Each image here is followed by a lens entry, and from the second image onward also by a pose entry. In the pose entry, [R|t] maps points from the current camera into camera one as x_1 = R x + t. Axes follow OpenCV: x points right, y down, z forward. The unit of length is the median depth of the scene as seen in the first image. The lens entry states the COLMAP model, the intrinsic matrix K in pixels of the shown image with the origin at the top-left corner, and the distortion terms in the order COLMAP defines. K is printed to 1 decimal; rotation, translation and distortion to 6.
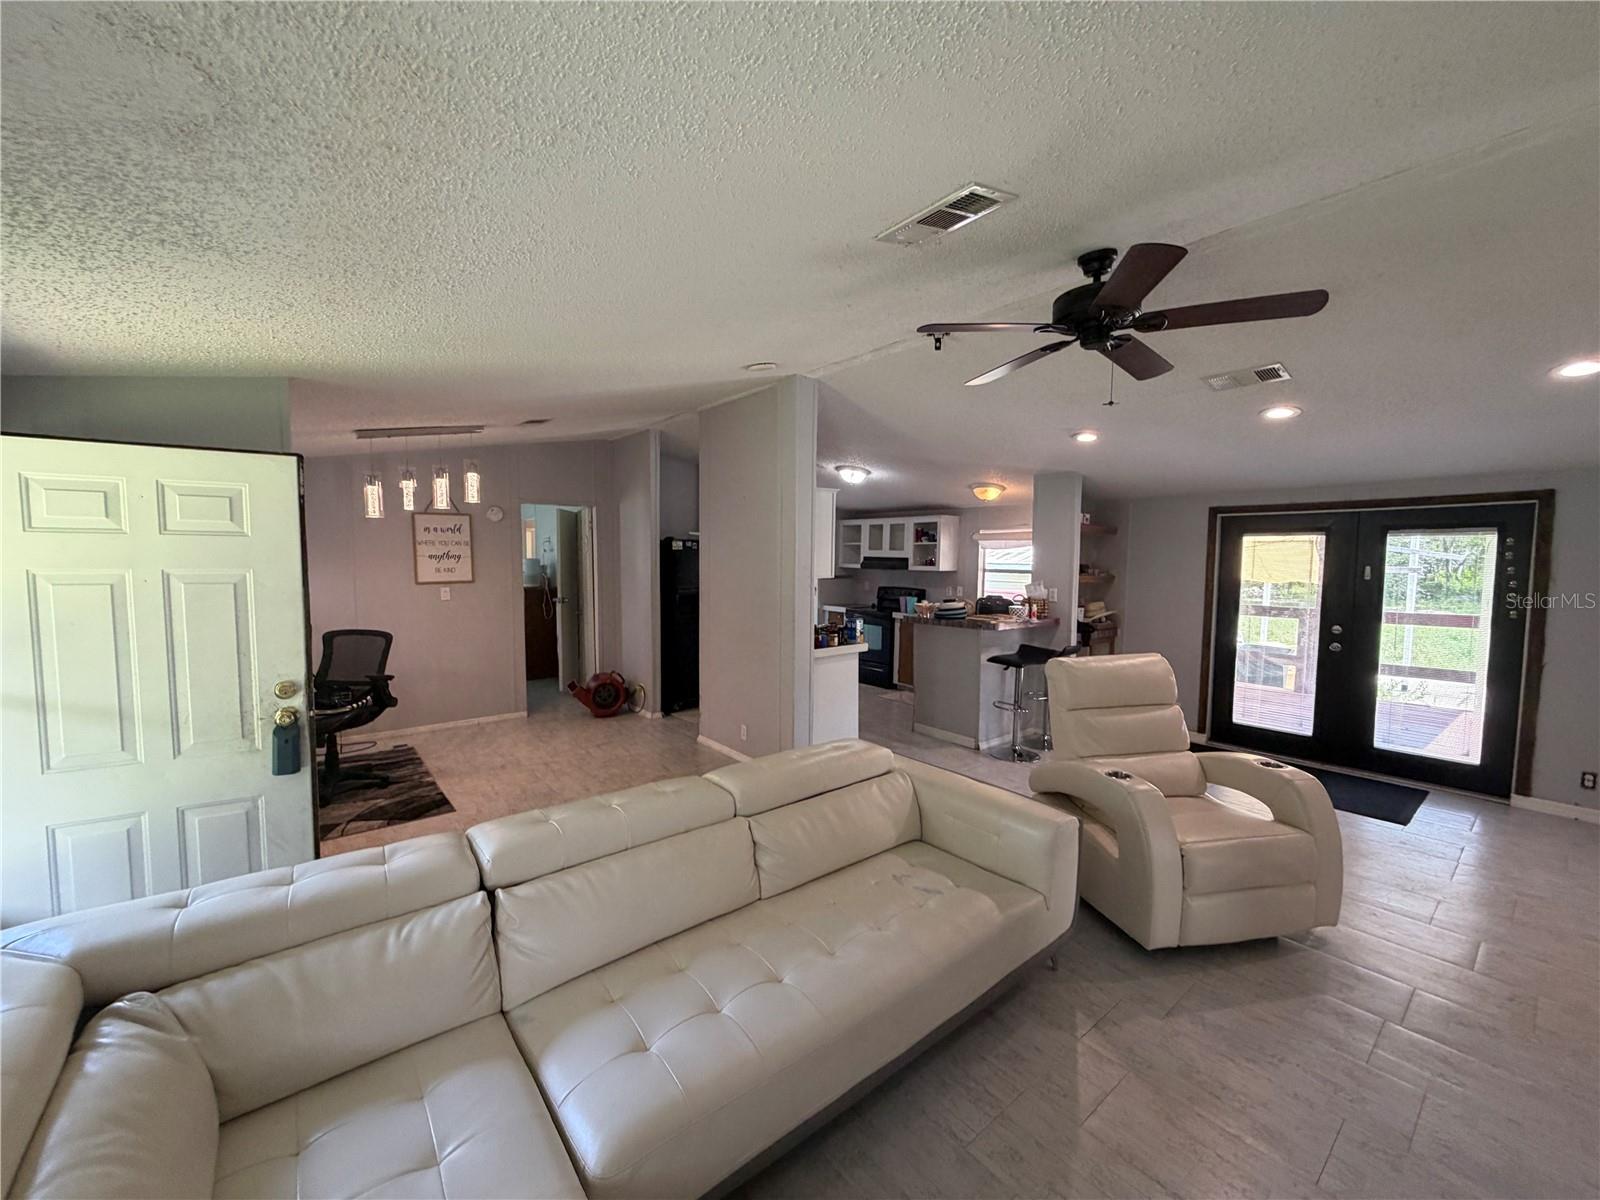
lens RADIAL K [[629.2, 0, 801.0], [0, 629.2, 598.8], [0, 0, 1]] dist [0.002475, 0.000607]
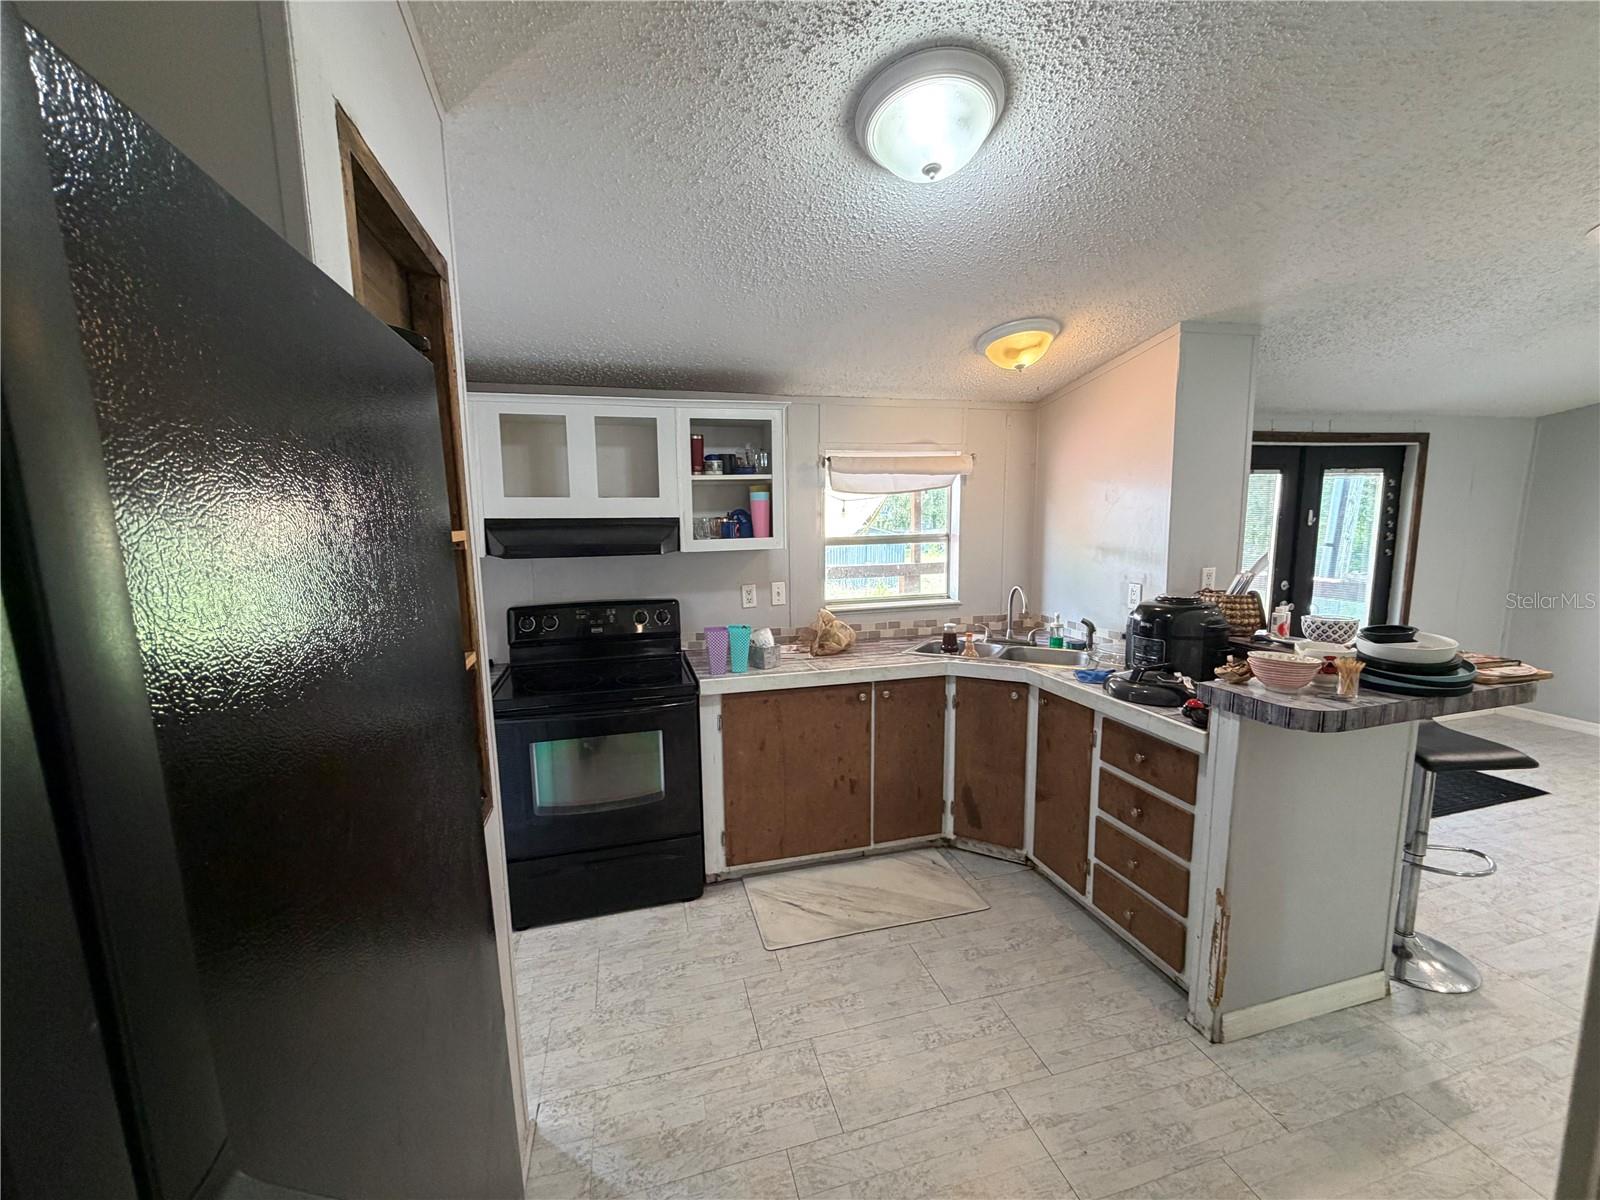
lens RADIAL K [[629.2, 0, 795.6], [0, 629.2, 601.0], [0, 0, 1]] dist [0.002475, 0.000607]
pose [[0.408200, -0.142555, 0.901693, -0.128825], [0.083853, 0.989412, 0.118462, -0.055077], [-0.909033, 0.027253, 0.415832, 0.792110]]
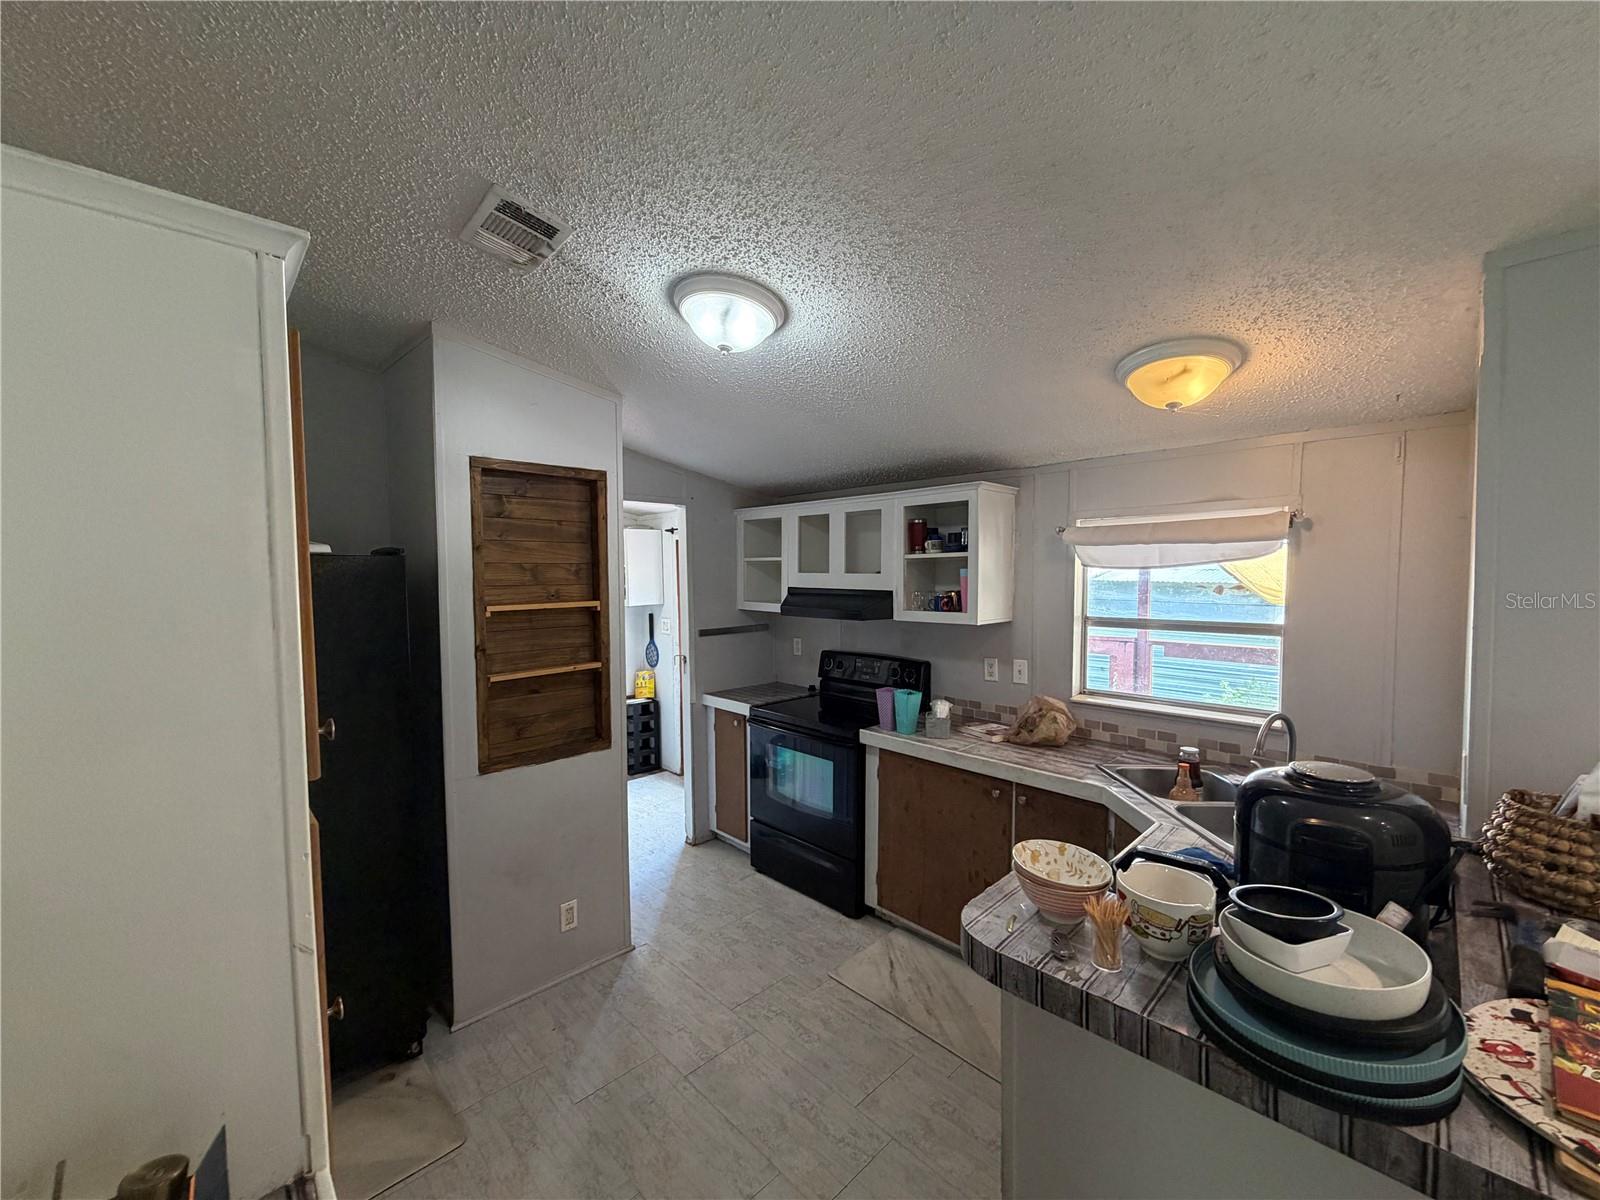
lens RADIAL K [[629.2, 0, 802.7], [0, 629.2, 606.5], [0, 0, 1]] dist [0.002475, 0.000607]
pose [[0.994940, -0.024451, 0.097450, 0.070937], [0.025705, 0.999602, -0.011635, -0.051480], [-0.097127, 0.014081, 0.995172, 0.591684]]
